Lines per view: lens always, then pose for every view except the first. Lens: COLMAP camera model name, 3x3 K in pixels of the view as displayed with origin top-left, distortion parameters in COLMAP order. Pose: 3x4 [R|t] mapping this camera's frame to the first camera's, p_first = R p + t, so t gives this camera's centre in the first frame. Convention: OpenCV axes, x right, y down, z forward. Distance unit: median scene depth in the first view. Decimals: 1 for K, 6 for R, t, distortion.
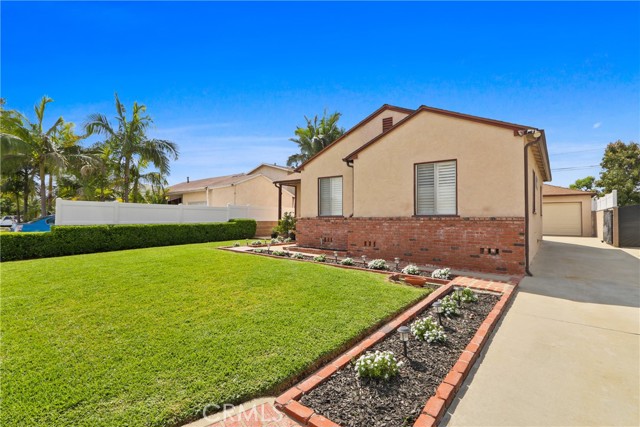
lens RADIAL K [[296.5, 0, 325.5], [0, 296.5, 212.8], [0, 0, 1]] dist [-0.011557, 0.000321]
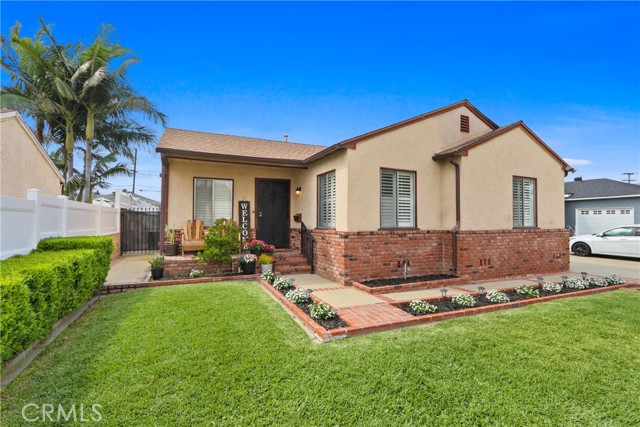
lens RADIAL K [[288.9, 0, 319.9], [0, 288.9, 218.5], [0, 0, 1]] dist [-0.010151, 0.000045]
pose [[0.451815, 0.005699, 0.892093, -0.746783], [-0.018998, 0.999814, 0.003234, -0.011555], [-0.891909, -0.018409, 0.451840, 0.996354]]
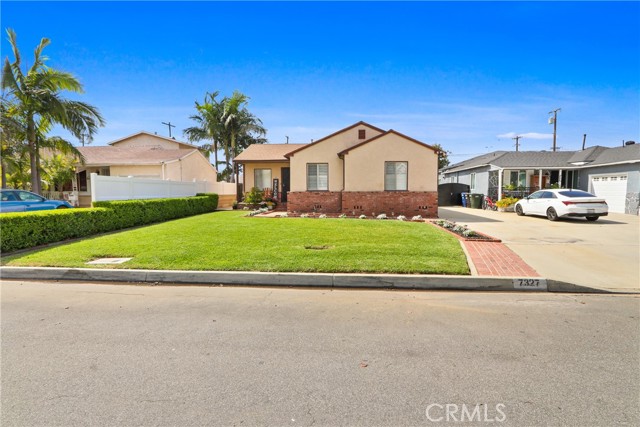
lens RADIAL K [[296.5, 0, 325.5], [0, 296.5, 212.8], [0, 0, 1]] dist [-0.011557, 0.000321]
pose [[0.824954, -0.044921, 0.563412, -0.892119], [-0.007030, 0.995944, 0.089699, -0.013014], [-0.565156, -0.077958, 0.821292, -0.253888]]
